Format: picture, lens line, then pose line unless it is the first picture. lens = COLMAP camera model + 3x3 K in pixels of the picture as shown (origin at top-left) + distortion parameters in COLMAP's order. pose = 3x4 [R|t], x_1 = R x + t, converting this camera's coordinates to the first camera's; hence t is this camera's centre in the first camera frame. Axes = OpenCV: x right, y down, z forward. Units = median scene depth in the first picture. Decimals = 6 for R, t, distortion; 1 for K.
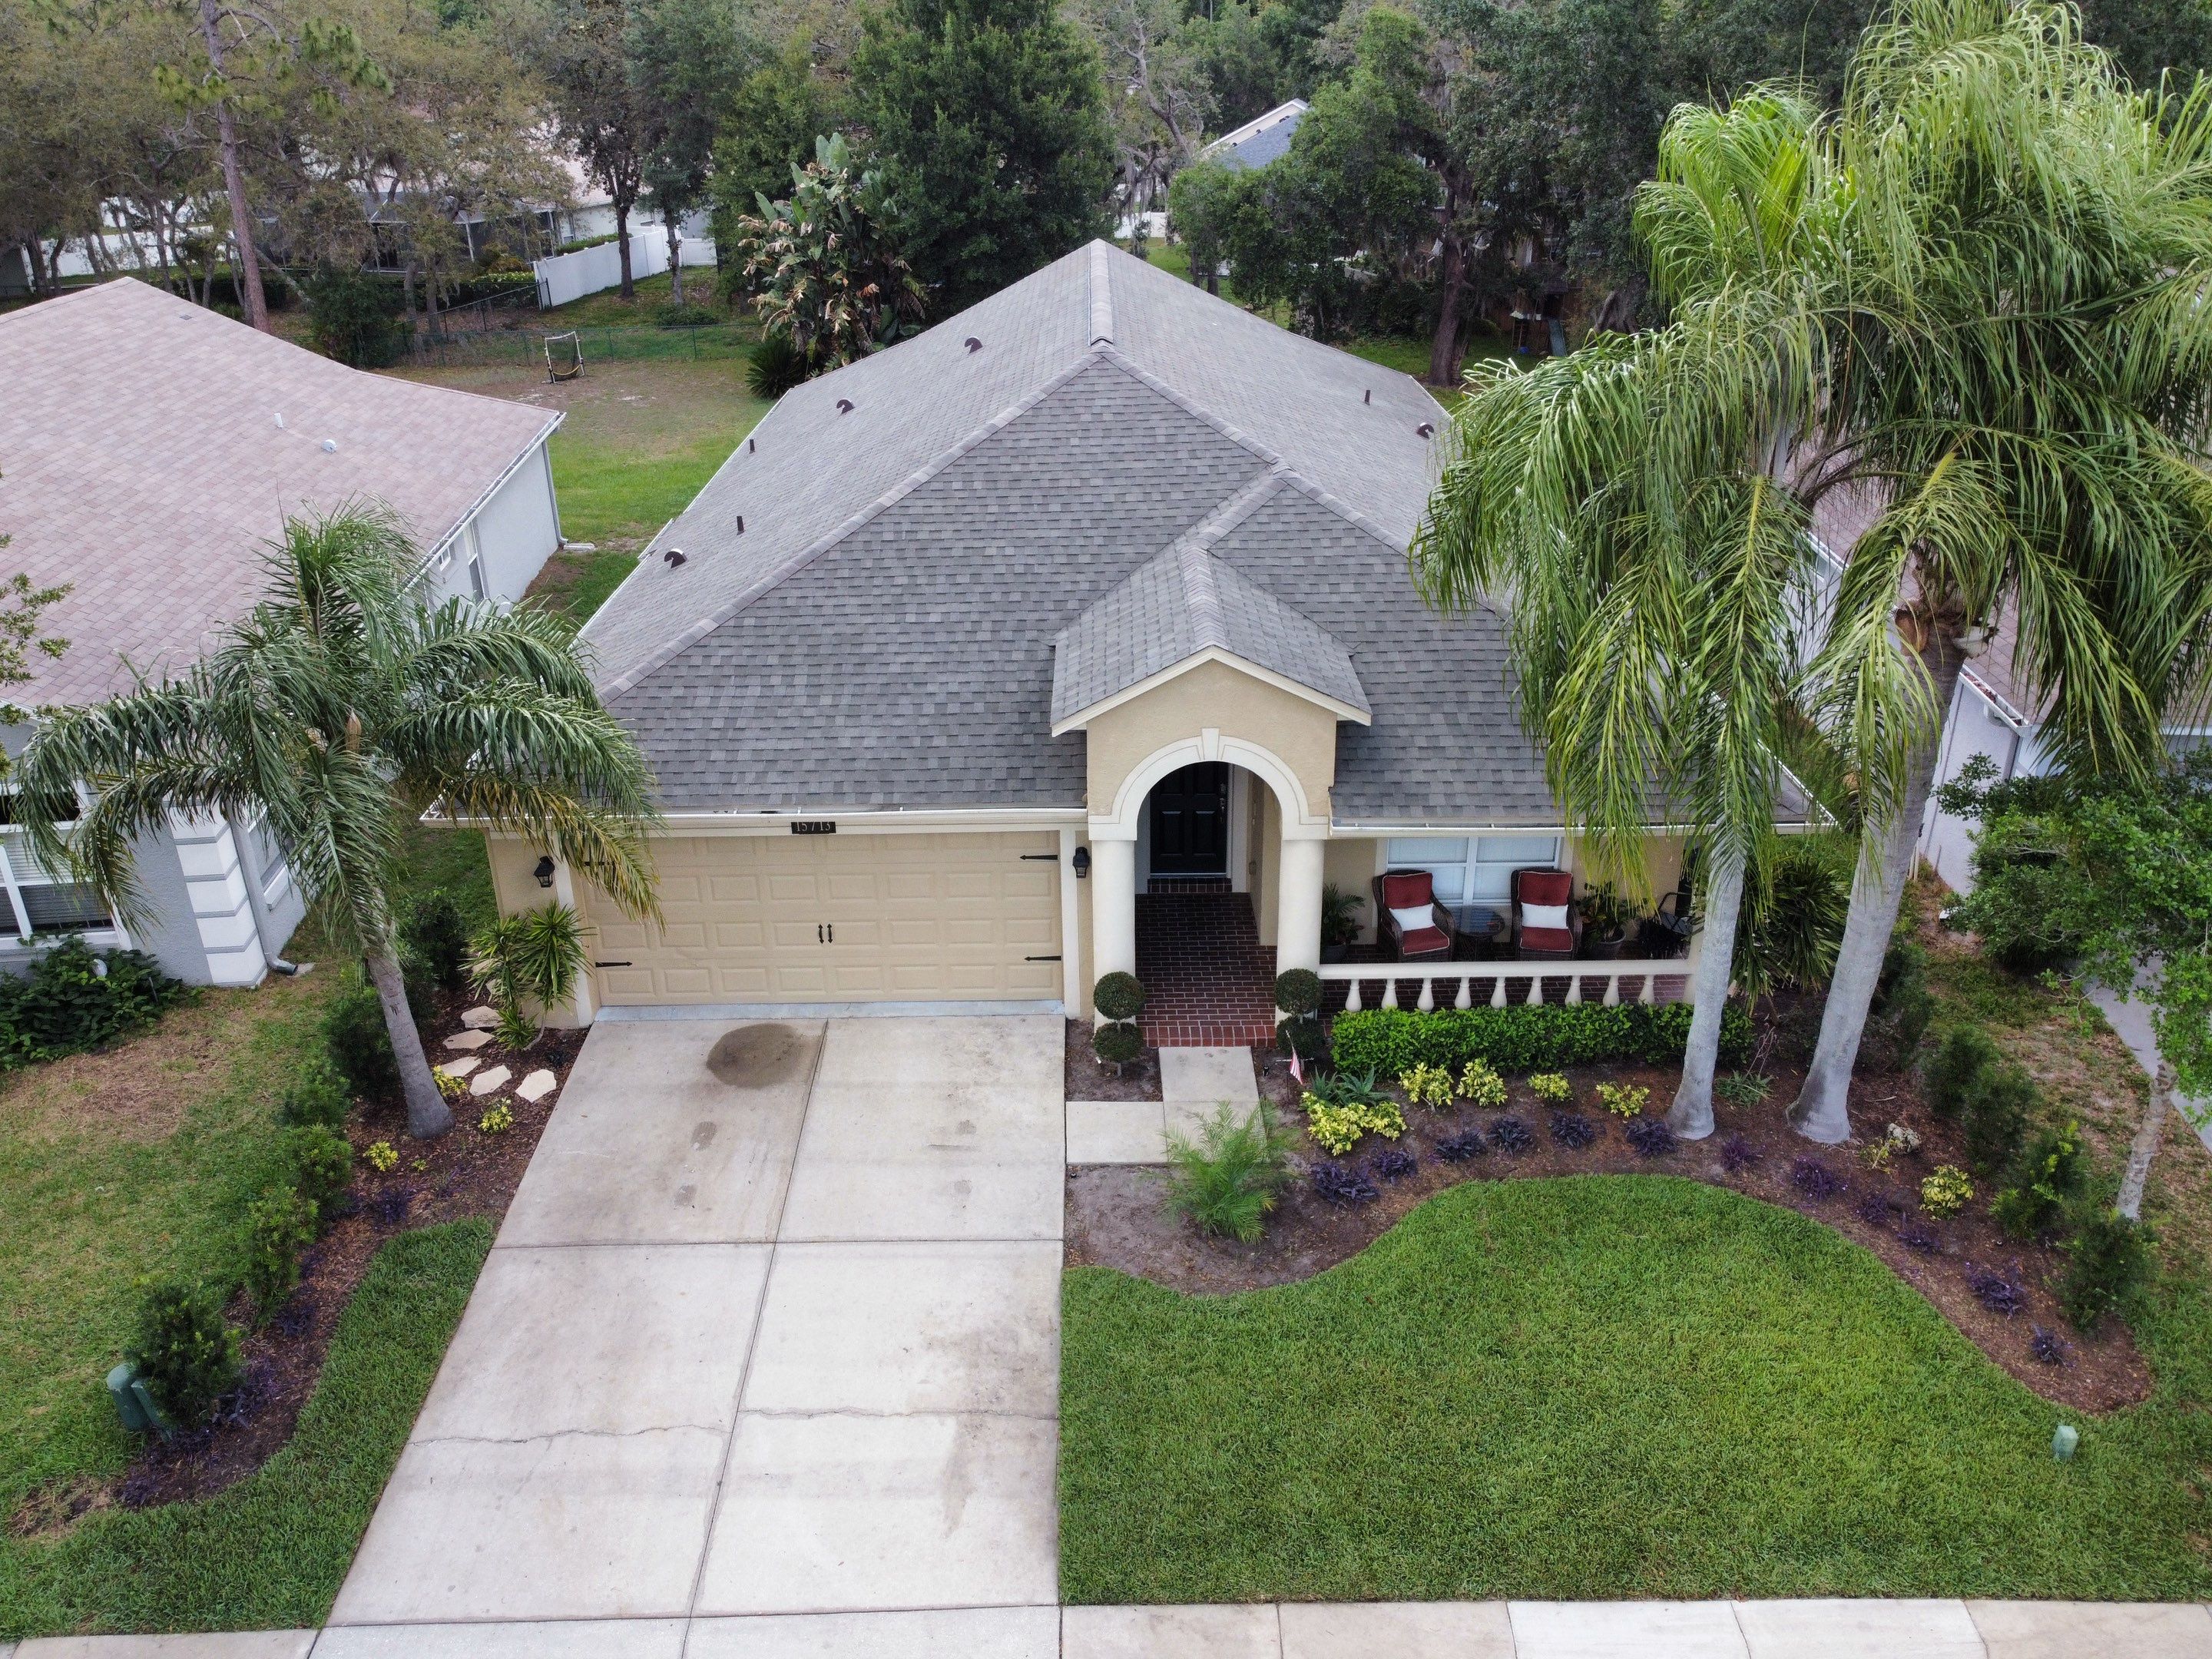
lens RADIAL K [[1687.2, 0, 1084.9], [0, 1687.2, 779.6], [0, 0, 1]] dist [0.001177, 0.002336]
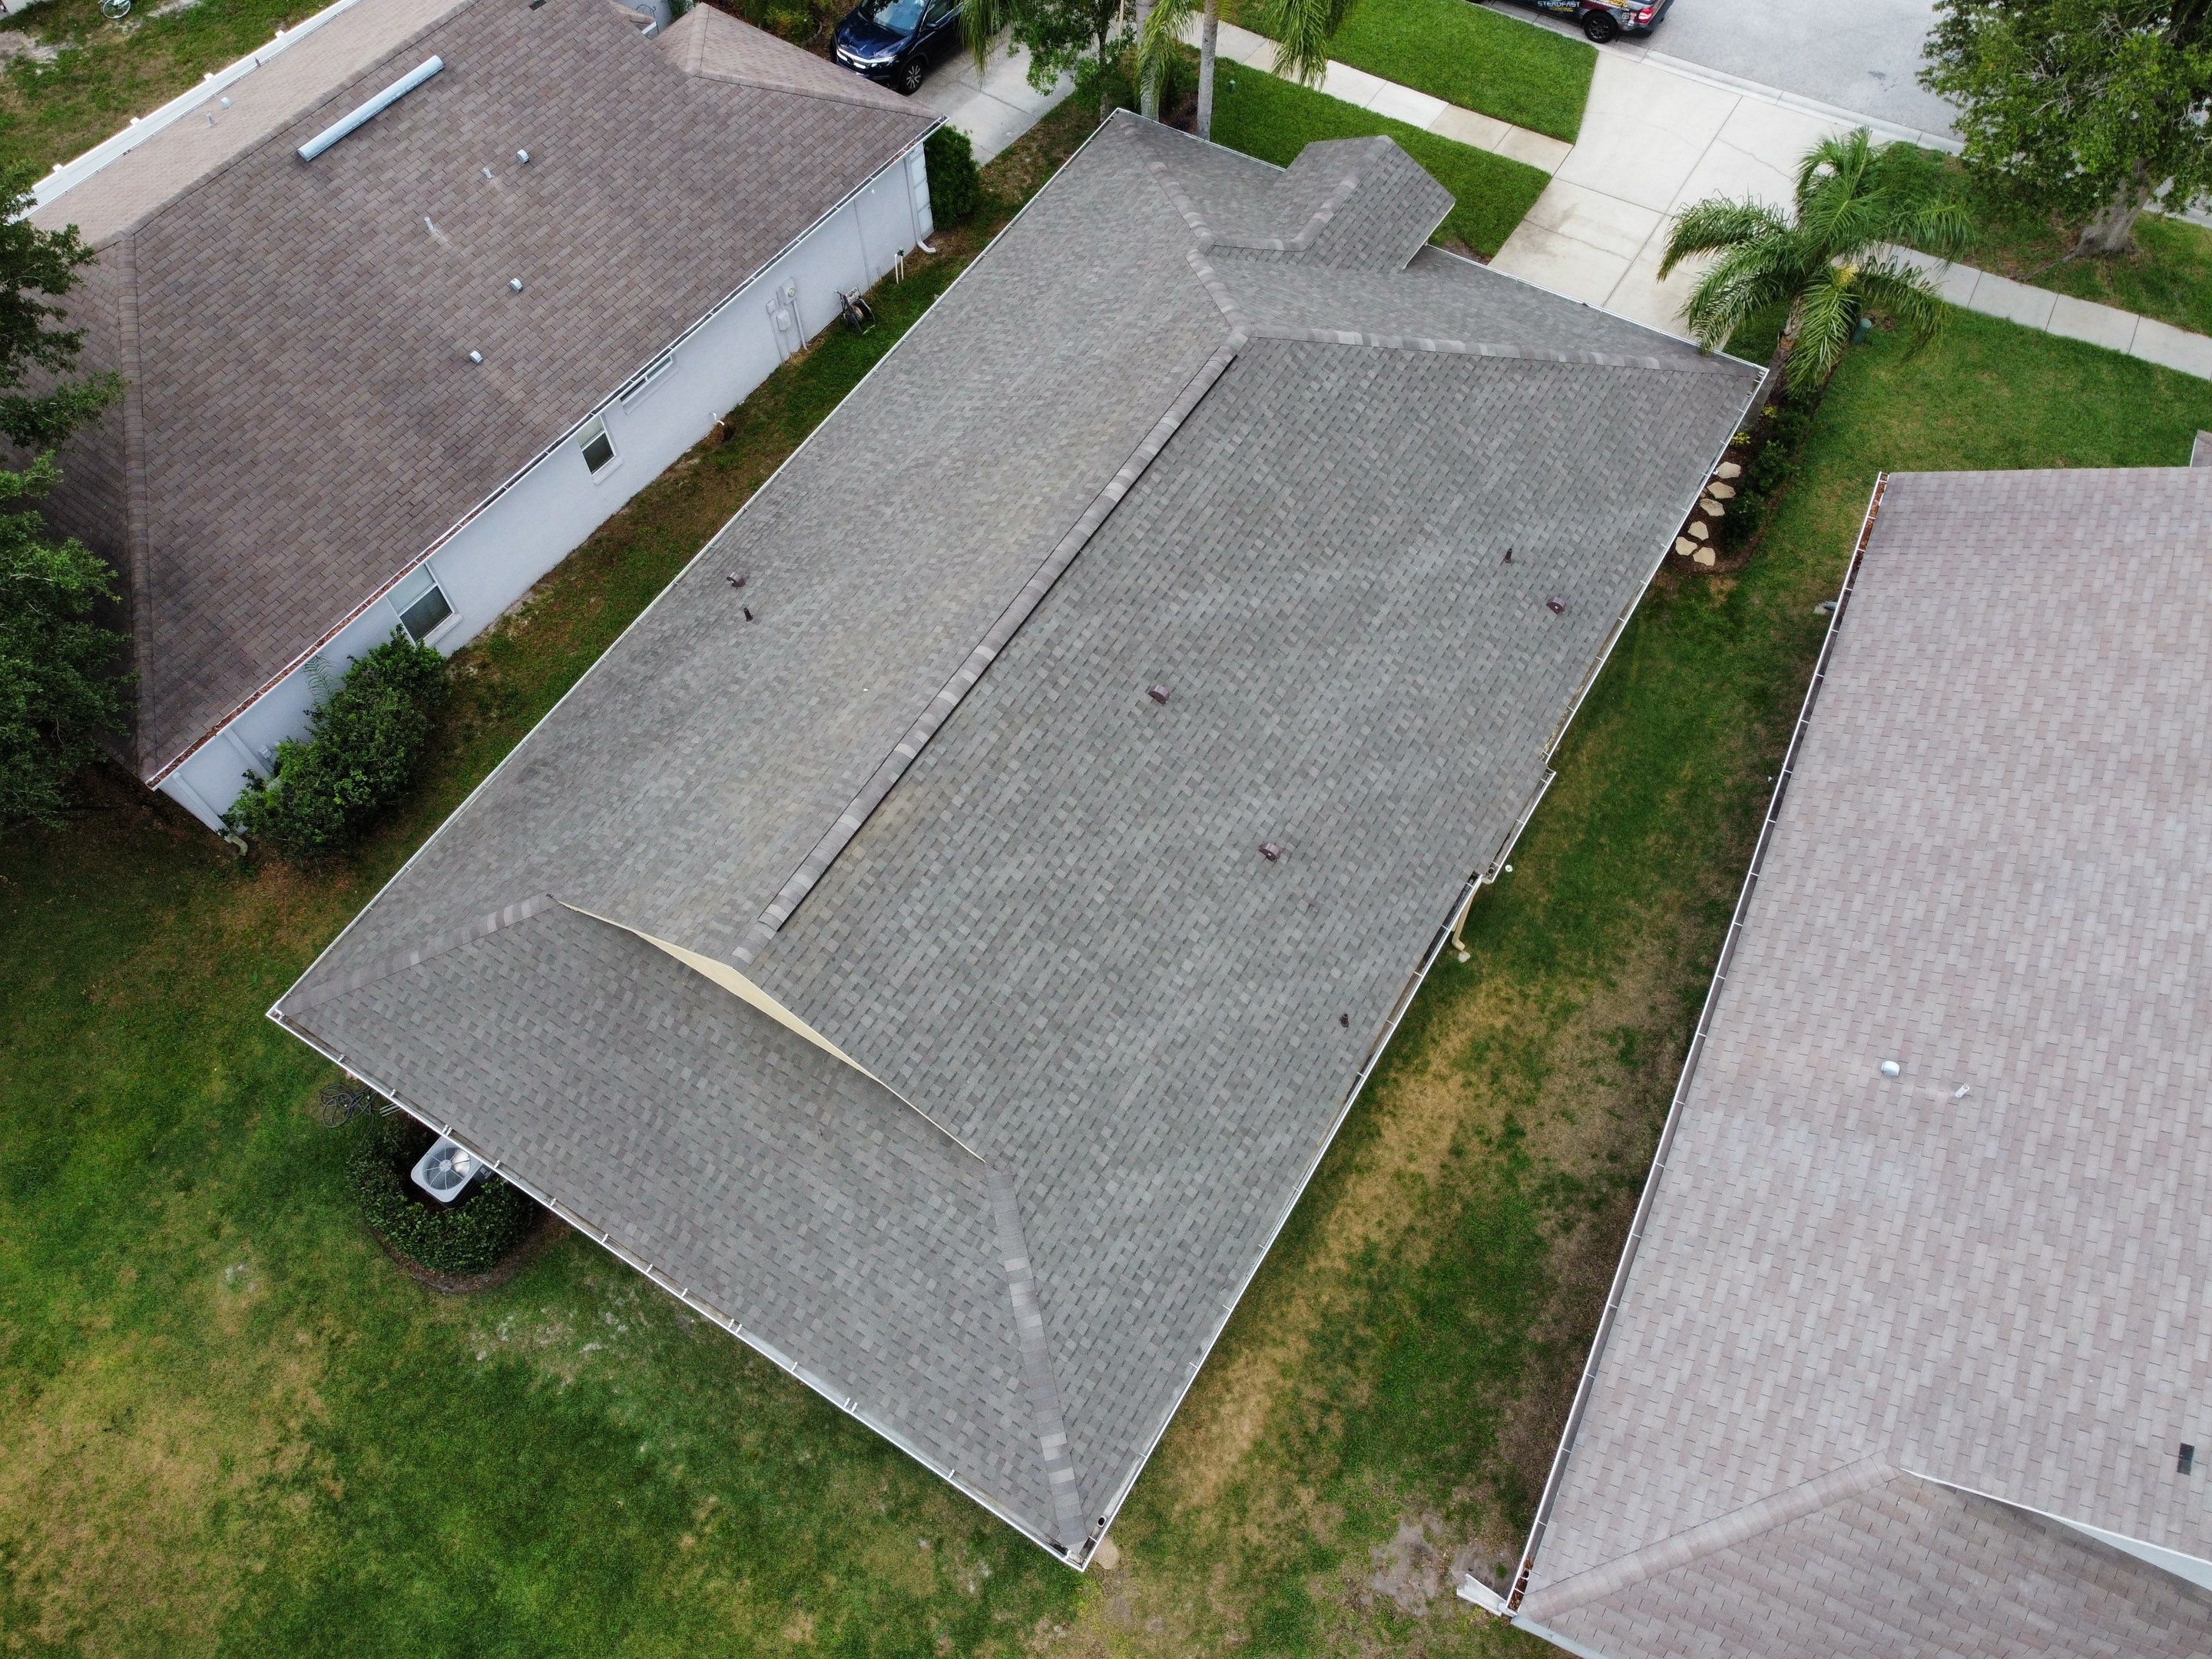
lens RADIAL K [[1706.1, 0, 1072.1], [0, 1706.1, 786.3], [0, 0, 1]] dist [-0.005941, -0.004659]
pose [[-0.845951, -0.424825, 0.322322, -0.505705], [0.259975, 0.199188, 0.944848, -1.667518], [-0.465597, 0.883090, -0.058059, 1.722832]]
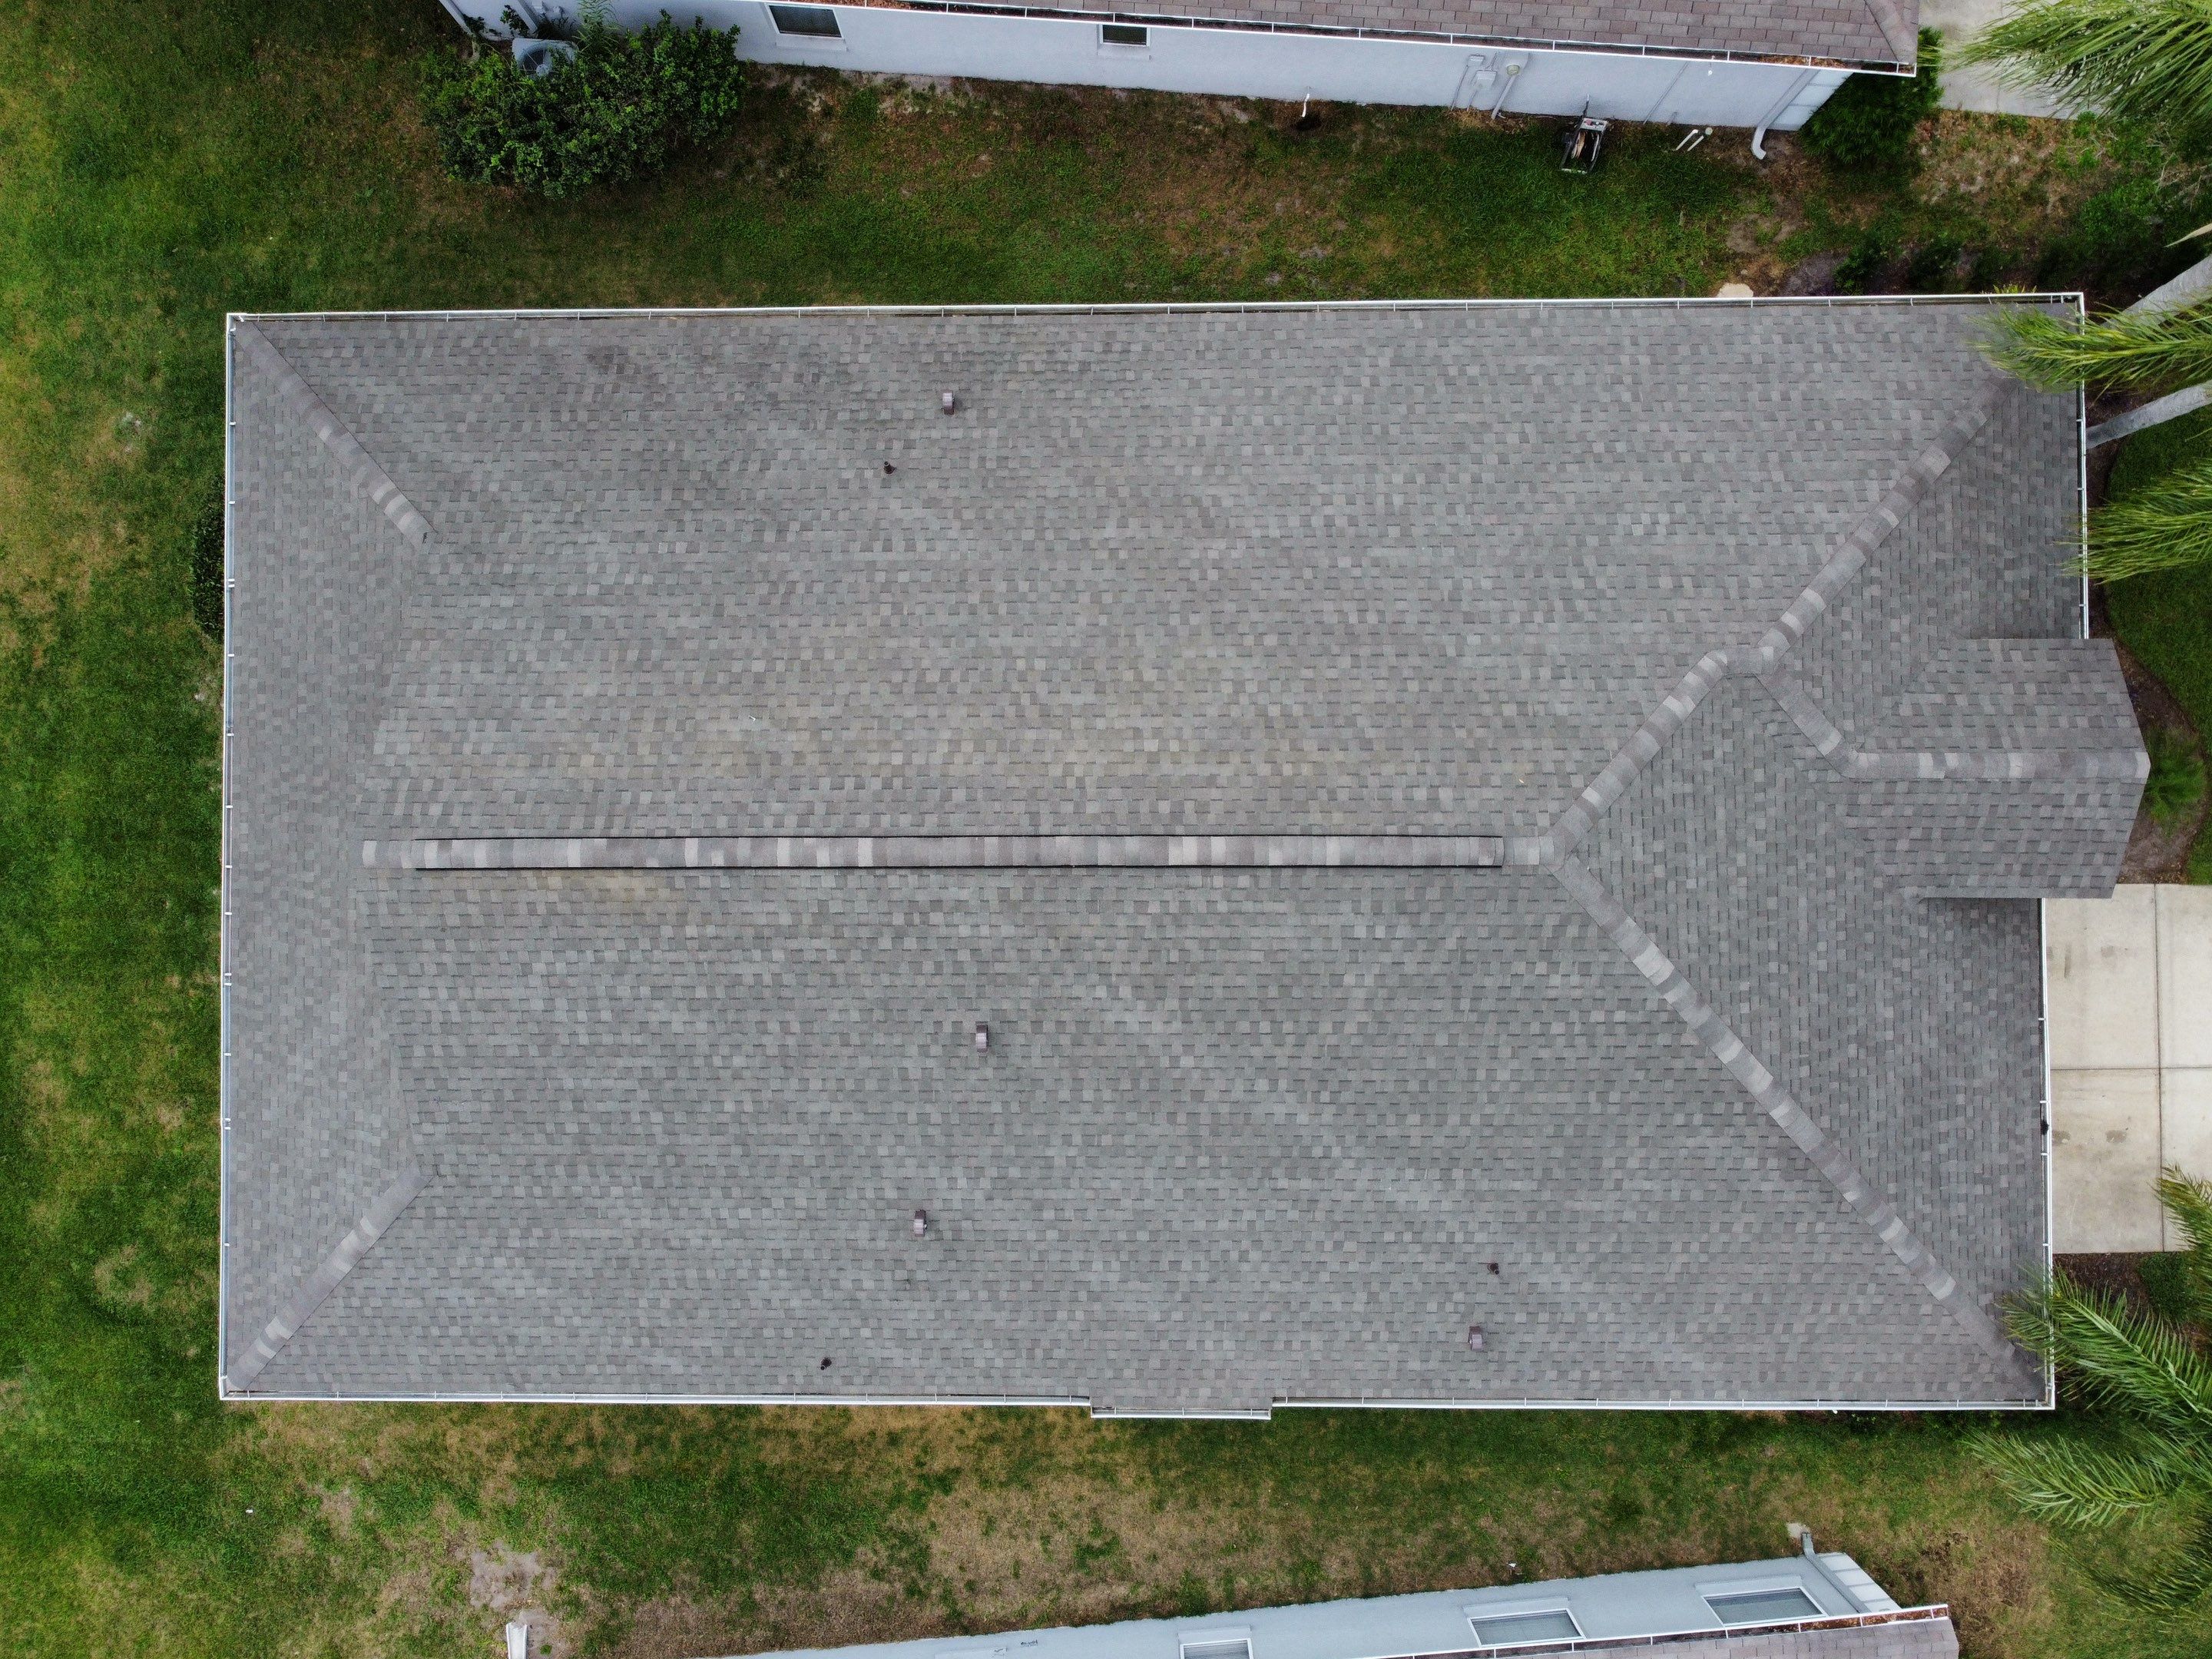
lens RADIAL K [[1702.3, 0, 1075.4], [0, 1702.3, 809.8], [0, 0, 1]] dist [-0.007966, 0.012113]
pose [[-0.005612, -0.999227, 0.038907, -0.000572], [0.426808, 0.032792, 0.903748, -1.337443], [-0.904325, 0.021677, 0.426294, 1.042503]]
